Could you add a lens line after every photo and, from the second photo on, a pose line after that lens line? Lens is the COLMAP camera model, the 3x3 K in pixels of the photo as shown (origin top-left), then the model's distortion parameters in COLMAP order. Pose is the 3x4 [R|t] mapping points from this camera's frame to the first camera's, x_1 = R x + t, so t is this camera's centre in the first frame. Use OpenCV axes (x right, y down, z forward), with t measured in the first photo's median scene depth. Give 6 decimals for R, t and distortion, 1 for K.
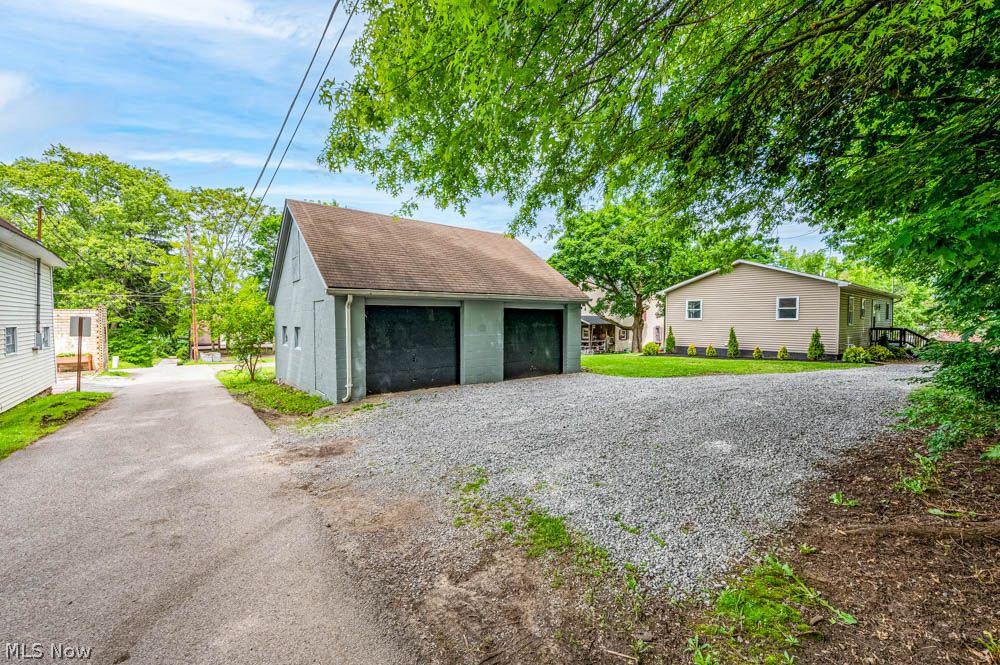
lens RADIAL K [[398.8, 0, 515.9], [0, 398.8, 326.8], [0, 0, 1]] dist [-0.002175, 0.000222]
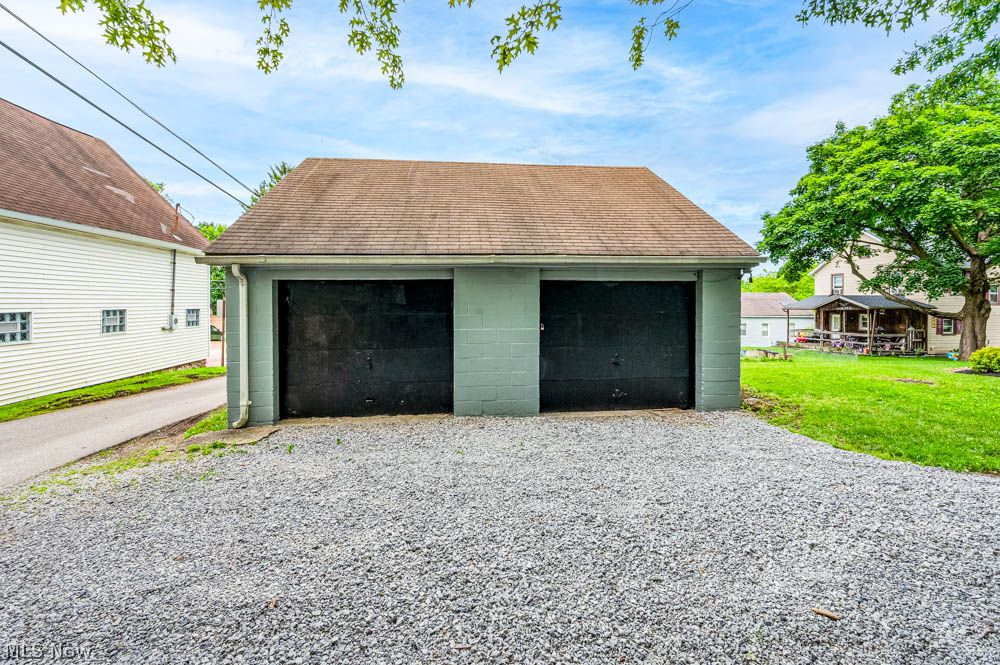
lens RADIAL K [[398.8, 0, 531.1], [0, 398.8, 303.2], [0, 0, 1]] dist [-0.002175, 0.000222]
pose [[0.835317, -0.000596, -0.549768, 0.258121], [-0.007226, 0.999901, -0.012065, -0.009225], [0.549721, 0.014051, 0.835230, 0.536231]]
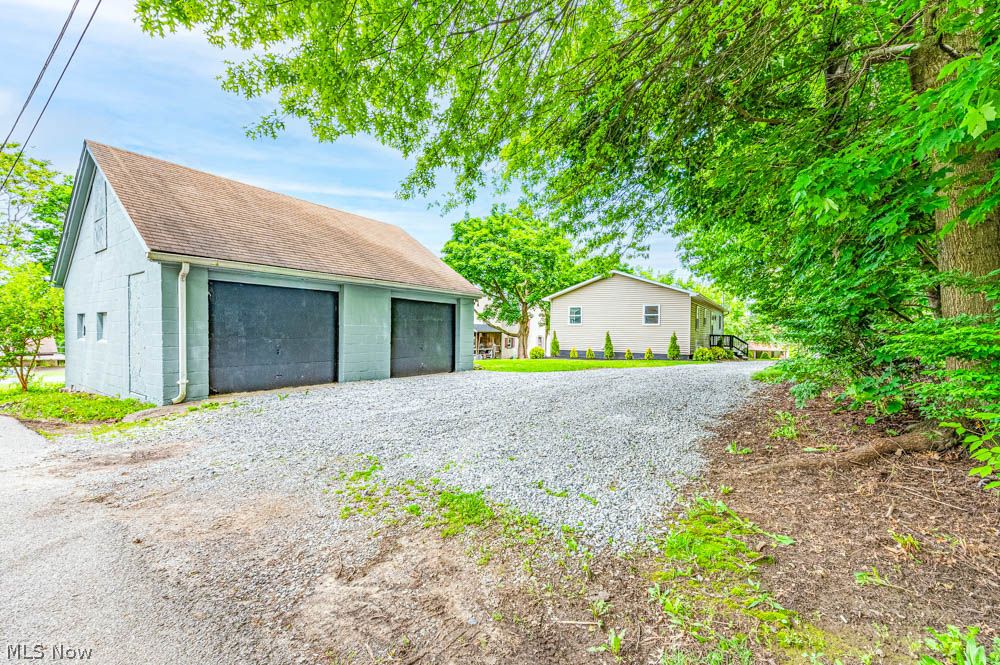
lens RADIAL K [[398.8, 0, 519.0], [0, 398.8, 337.2], [0, 0, 1]] dist [-0.002175, 0.000222]
pose [[0.956082, 0.002597, 0.293088, -0.017418], [0.000600, 0.999941, -0.010818, 0.053710], [-0.293099, 0.010519, 0.956024, 0.054925]]
